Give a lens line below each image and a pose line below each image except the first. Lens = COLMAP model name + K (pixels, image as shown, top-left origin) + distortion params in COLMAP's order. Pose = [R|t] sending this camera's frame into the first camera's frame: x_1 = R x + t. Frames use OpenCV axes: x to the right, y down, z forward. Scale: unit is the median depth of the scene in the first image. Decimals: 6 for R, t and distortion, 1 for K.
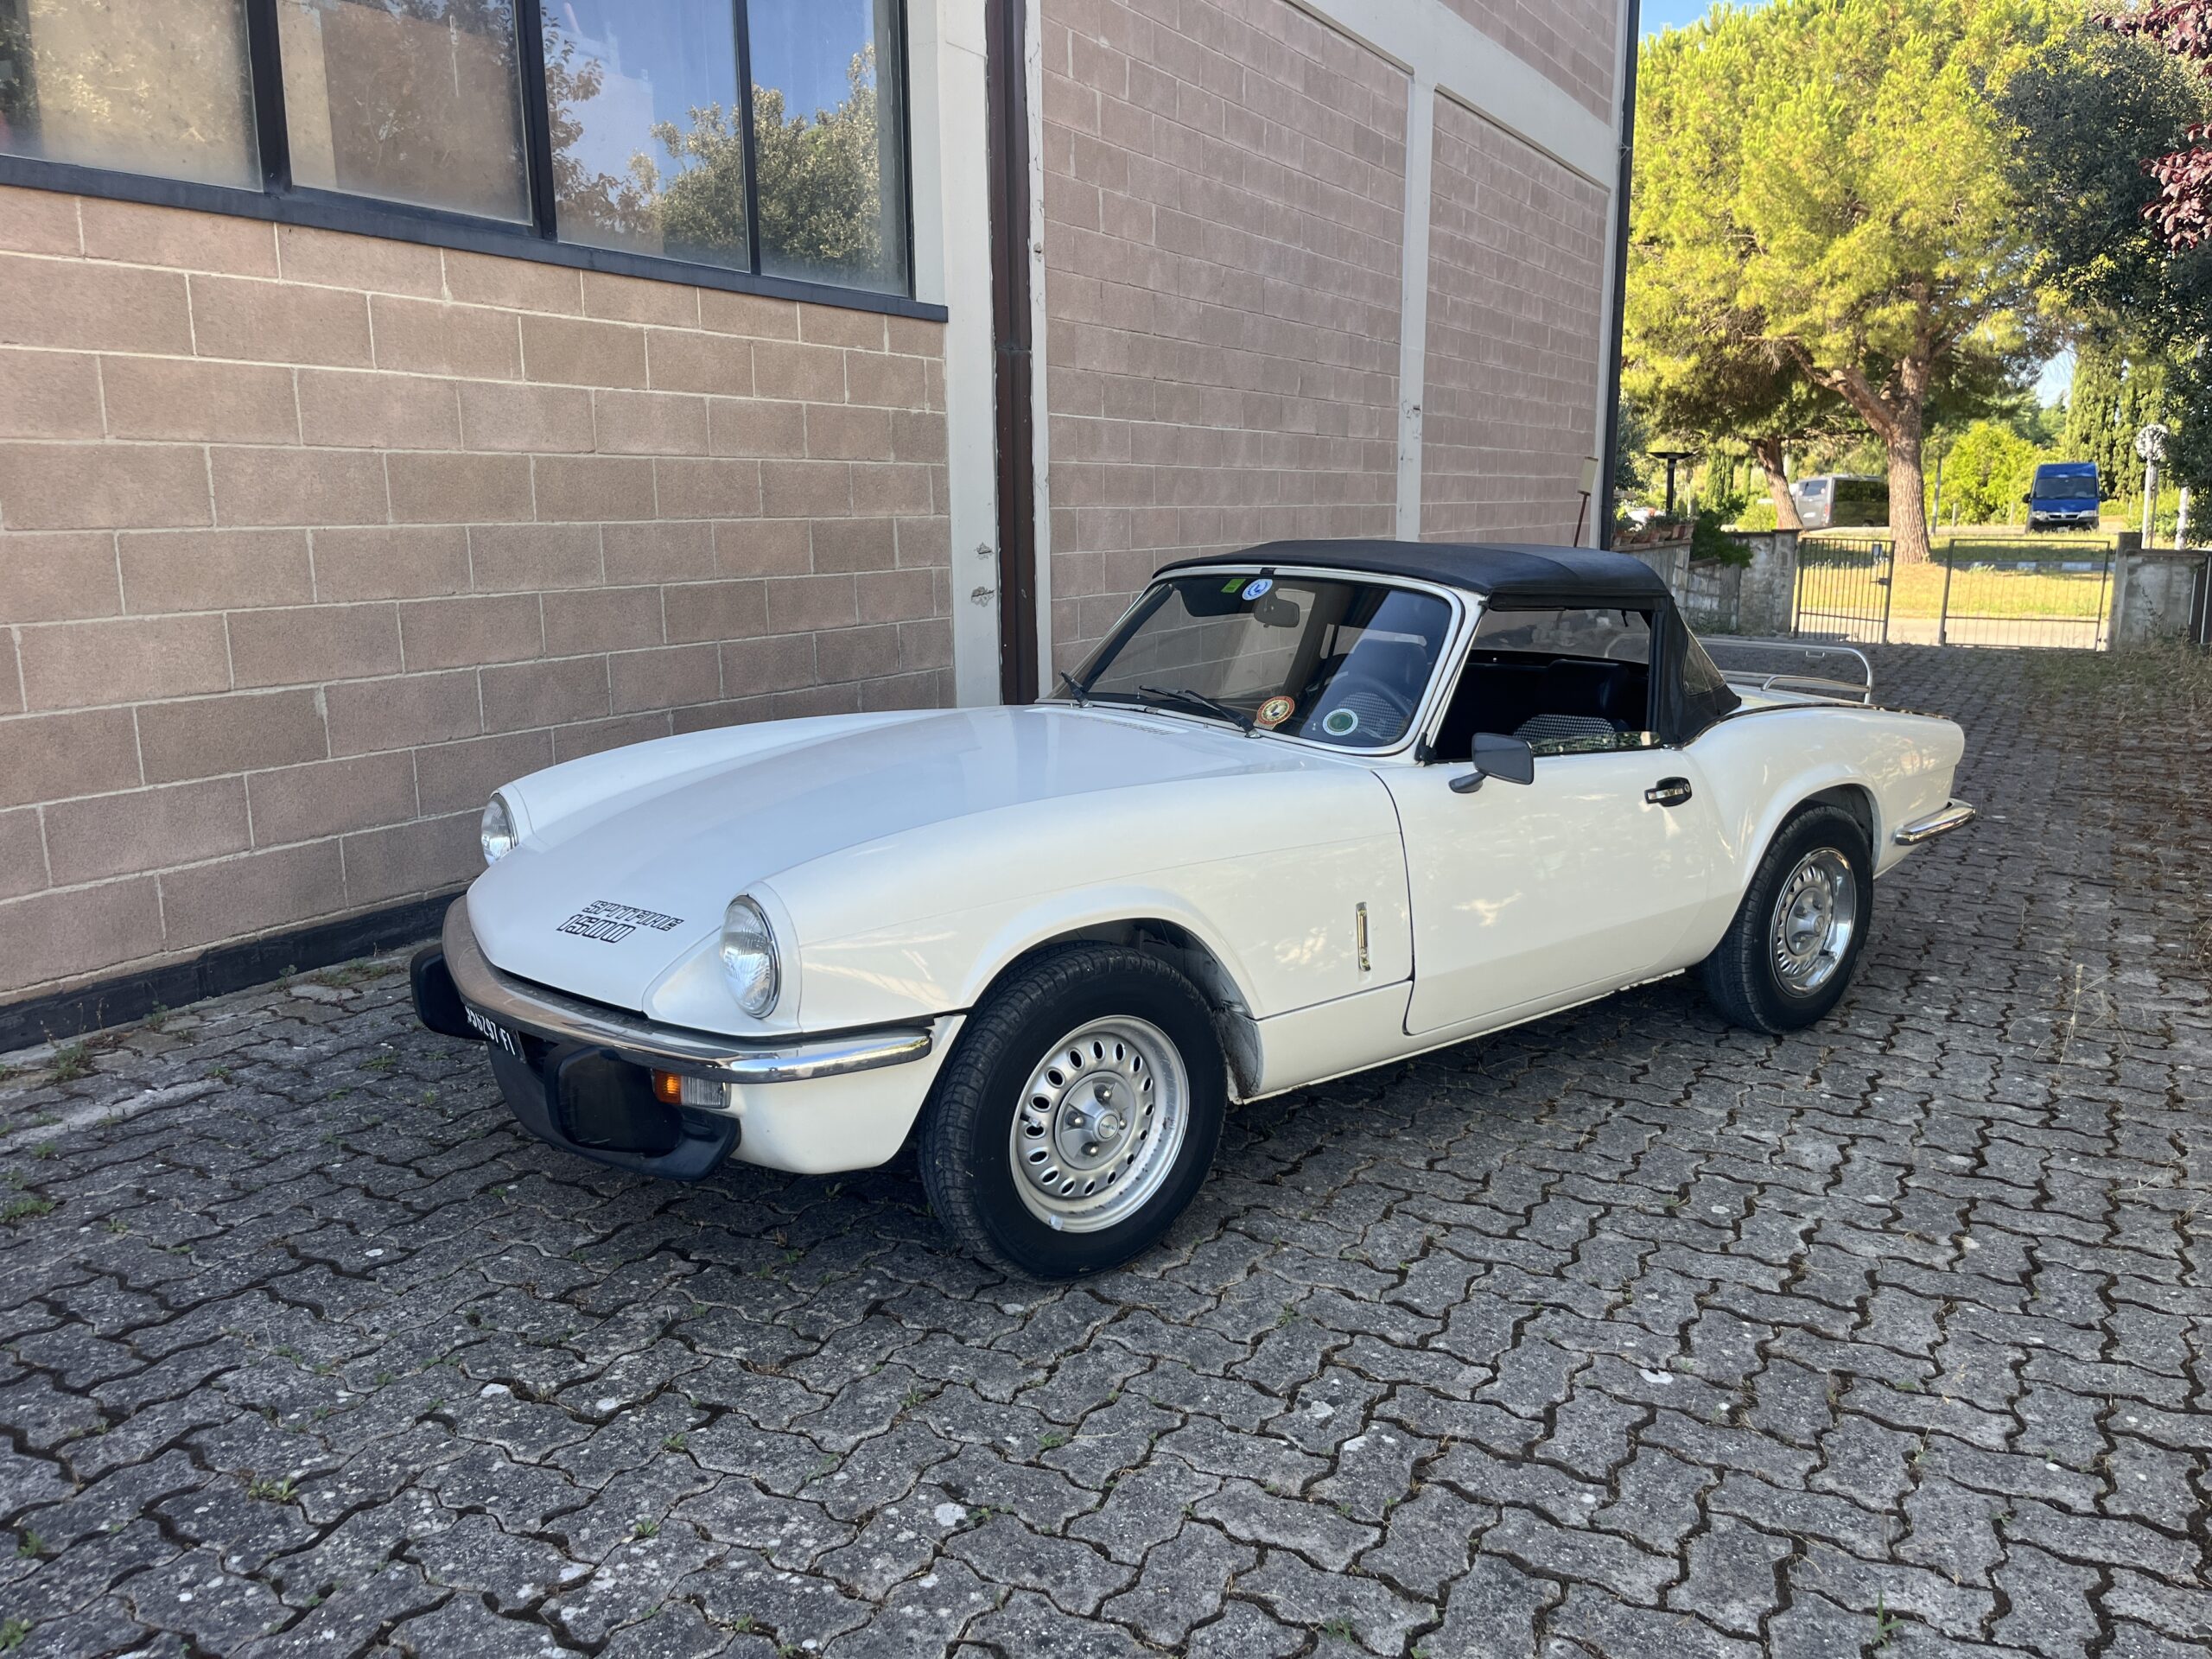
lens RADIAL K [[1681.9, 0, 1104.0], [0, 1681.9, 836.8], [0, 0, 1]] dist [0.060507, -0.090182]
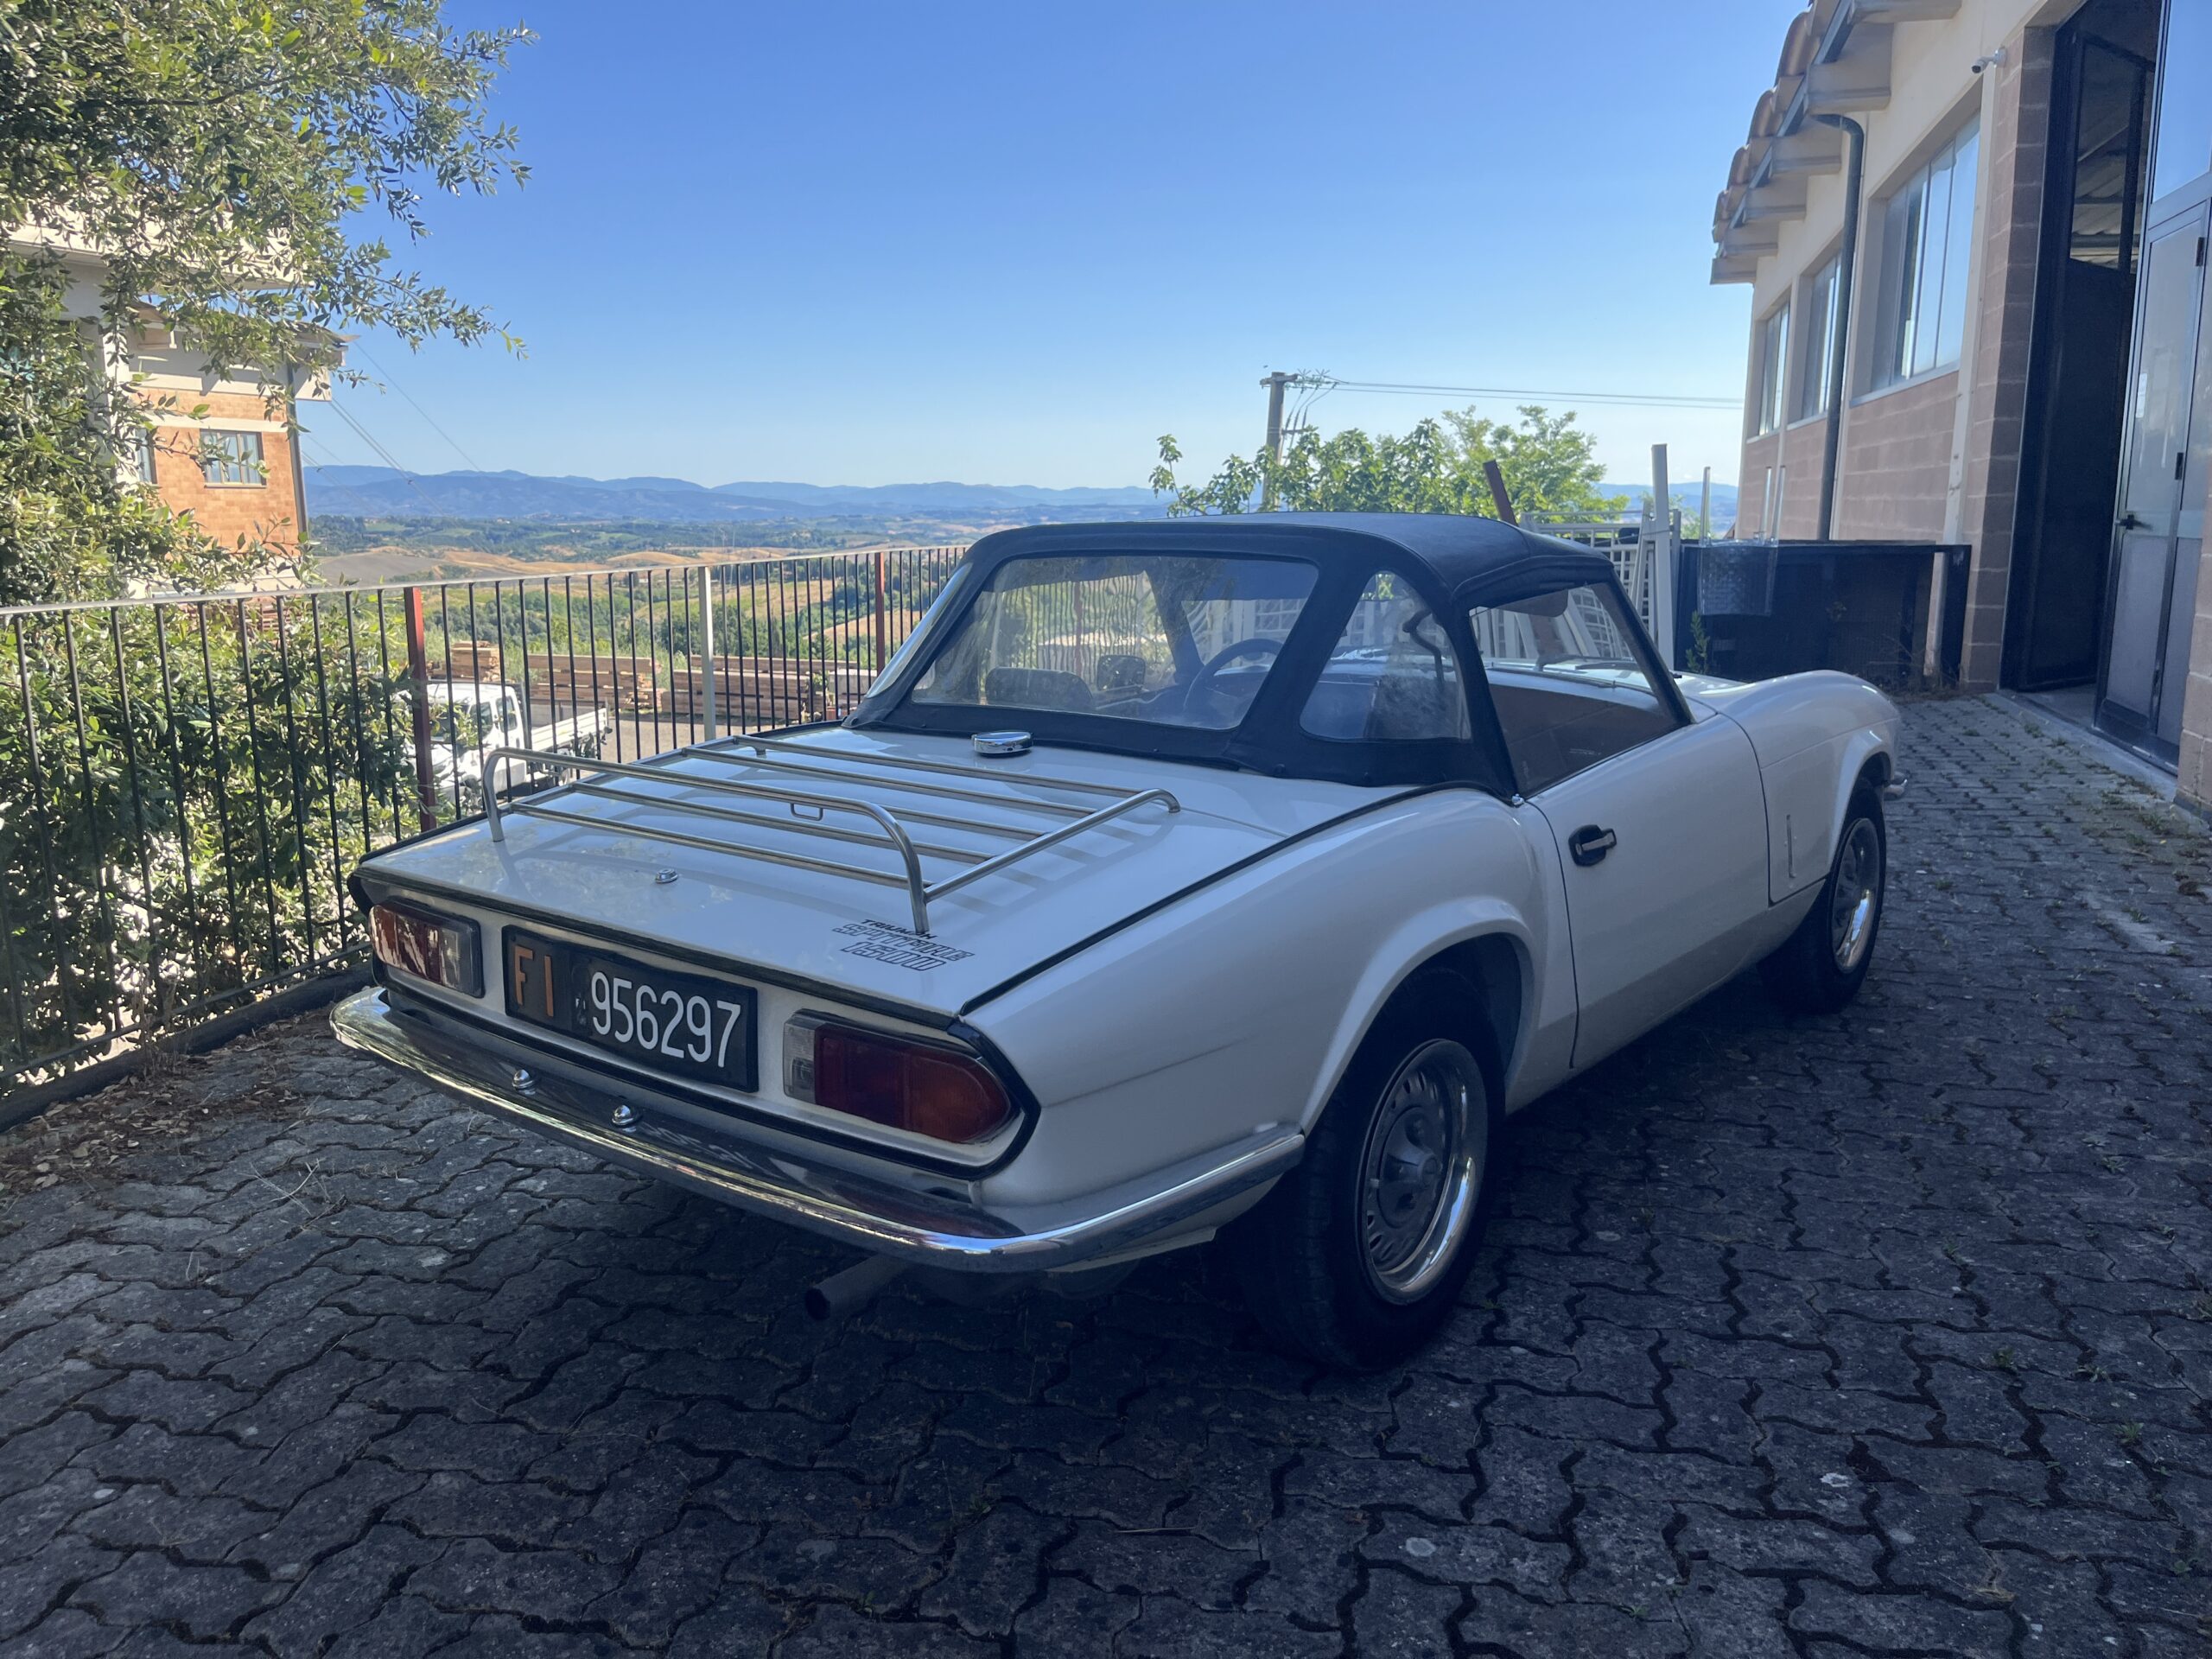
lens RADIAL K [[1681.9, 0, 1085.6], [0, 1681.9, 837.5], [0, 0, 1]] dist [0.060507, -0.090182]
pose [[-0.971406, 0.052925, -0.231452, 0.447164], [-0.040227, 0.924057, 0.380132, -0.327768], [0.233994, 0.378573, -0.895505, 1.728168]]
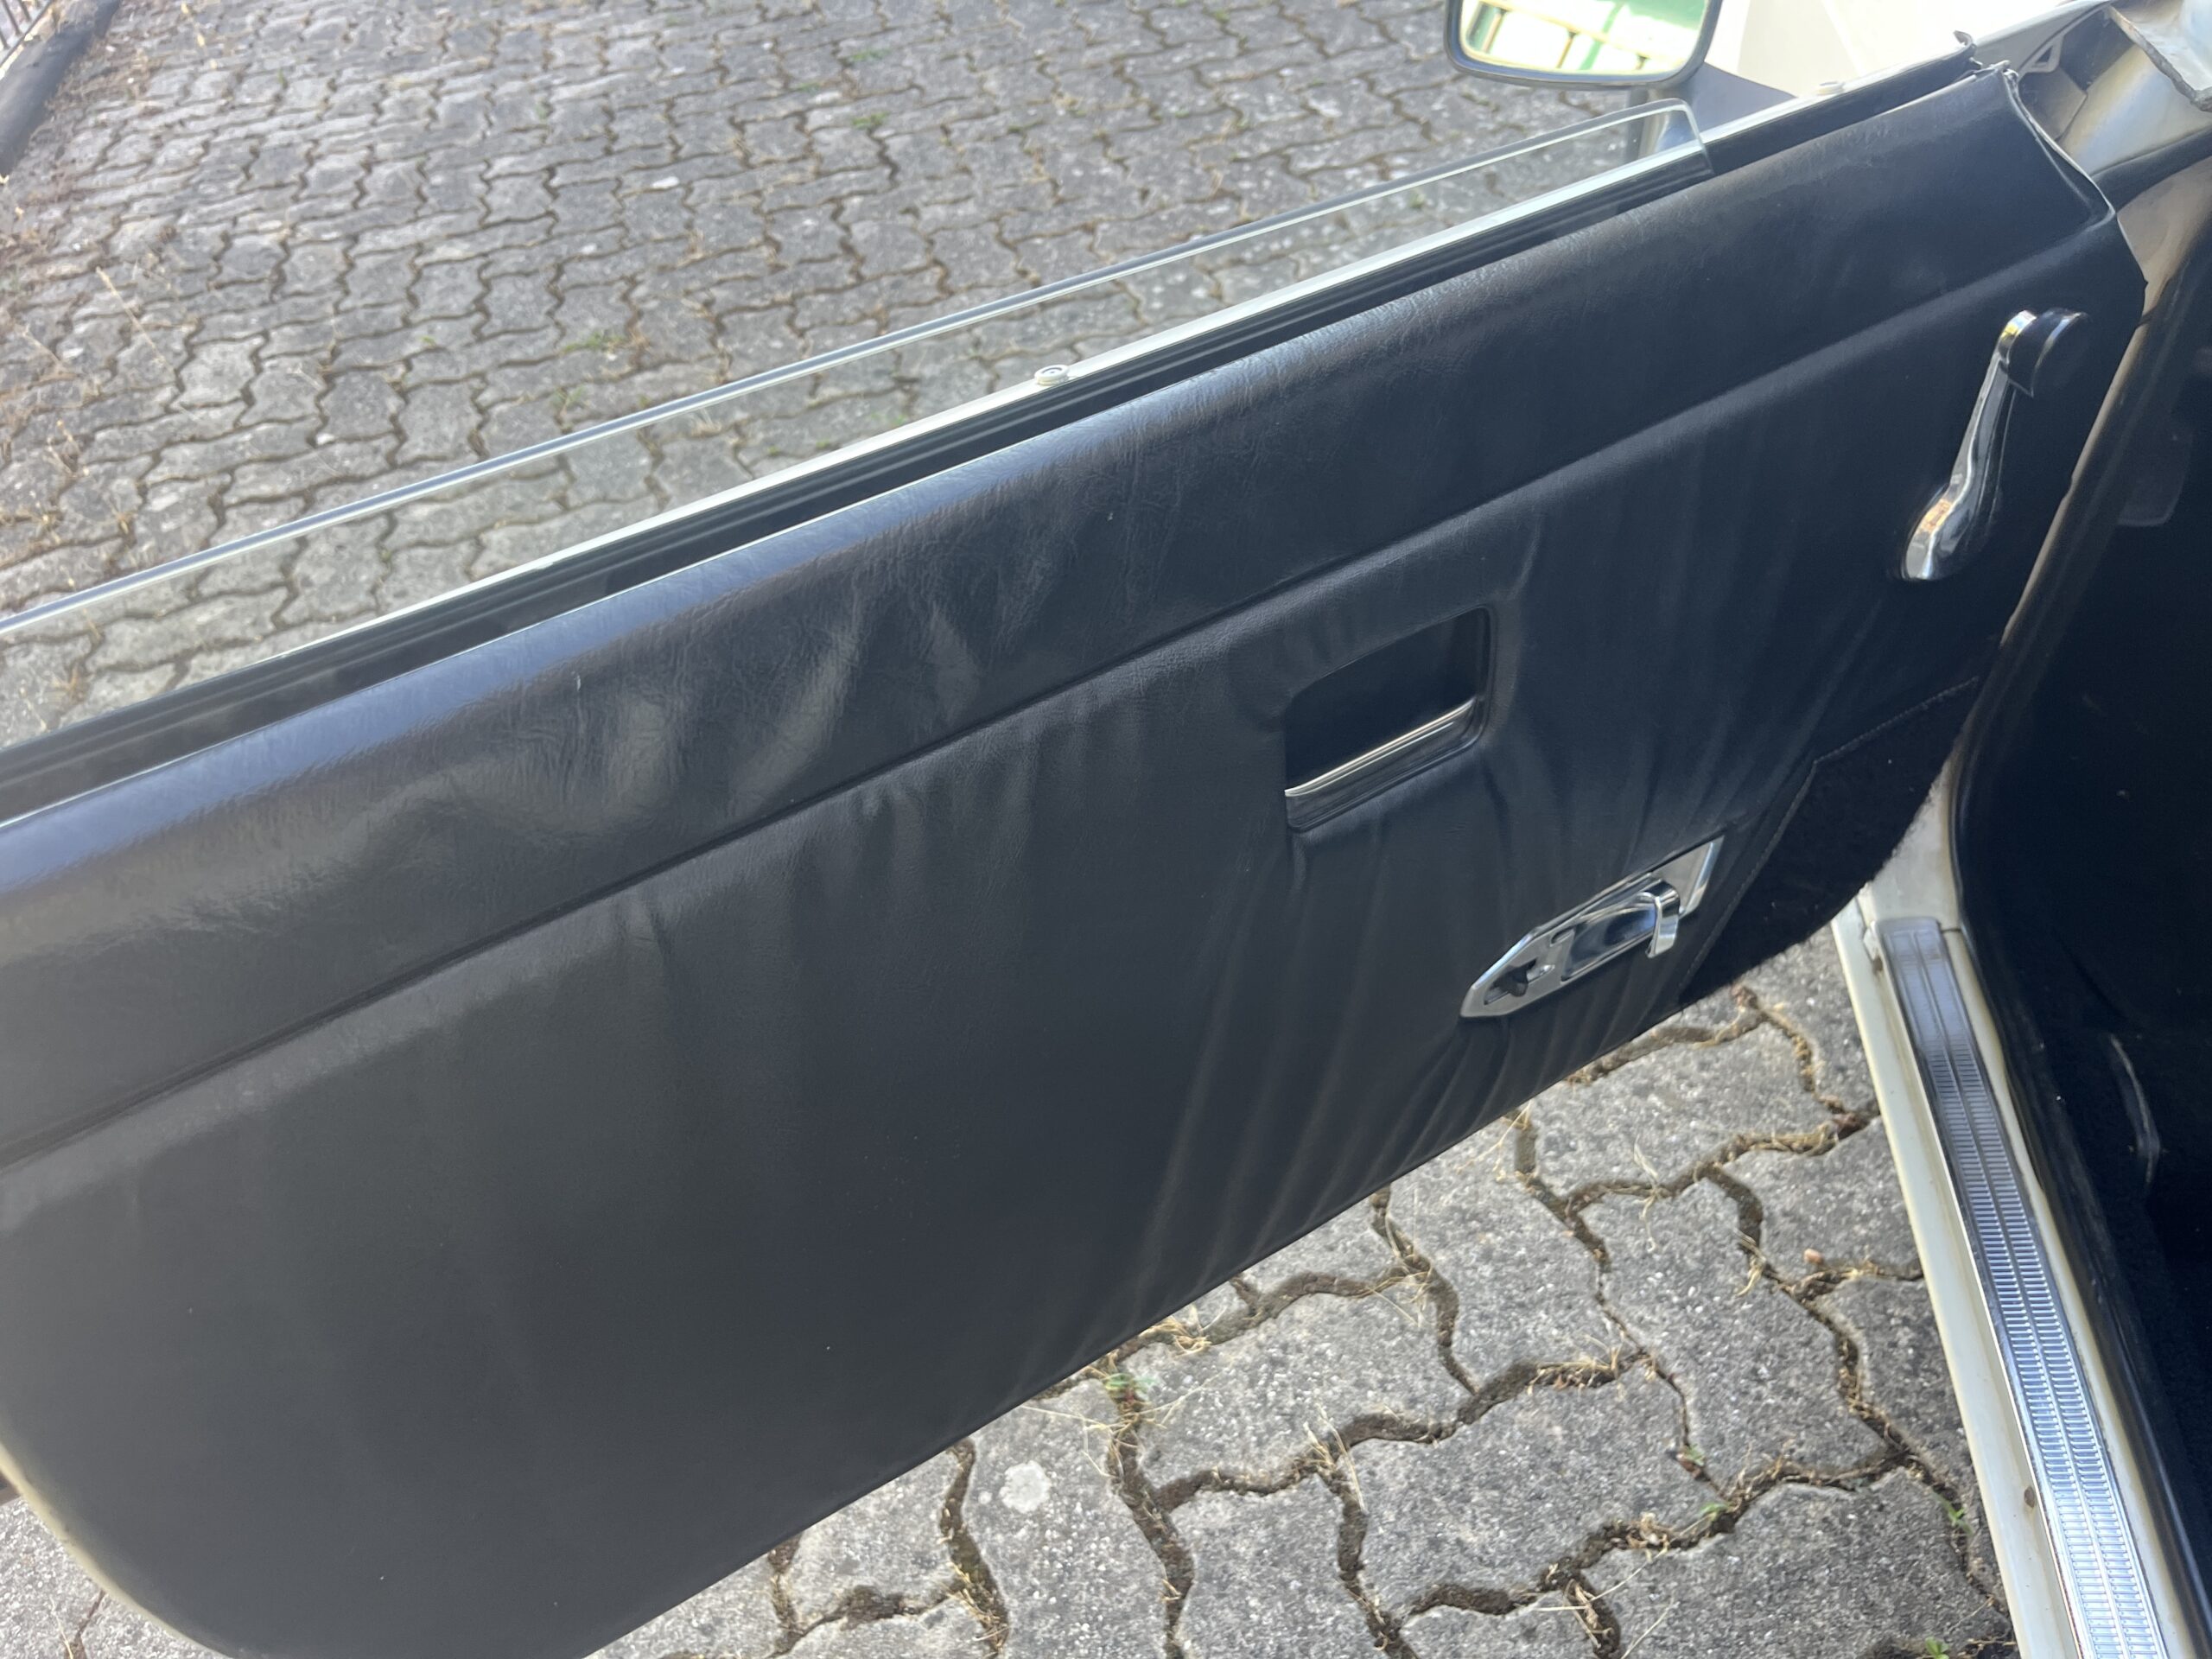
lens RADIAL K [[1681.9, 0, 1103.8], [0, 1681.9, 829.4], [0, 0, 1]] dist [0.060507, -0.090182]
pose [[-0.700228, 0.542658, -0.463899, 0.340850], [-0.016864, 0.637039, 0.770647, -0.107347], [0.713720, 0.547452, -0.436922, 0.839925]]
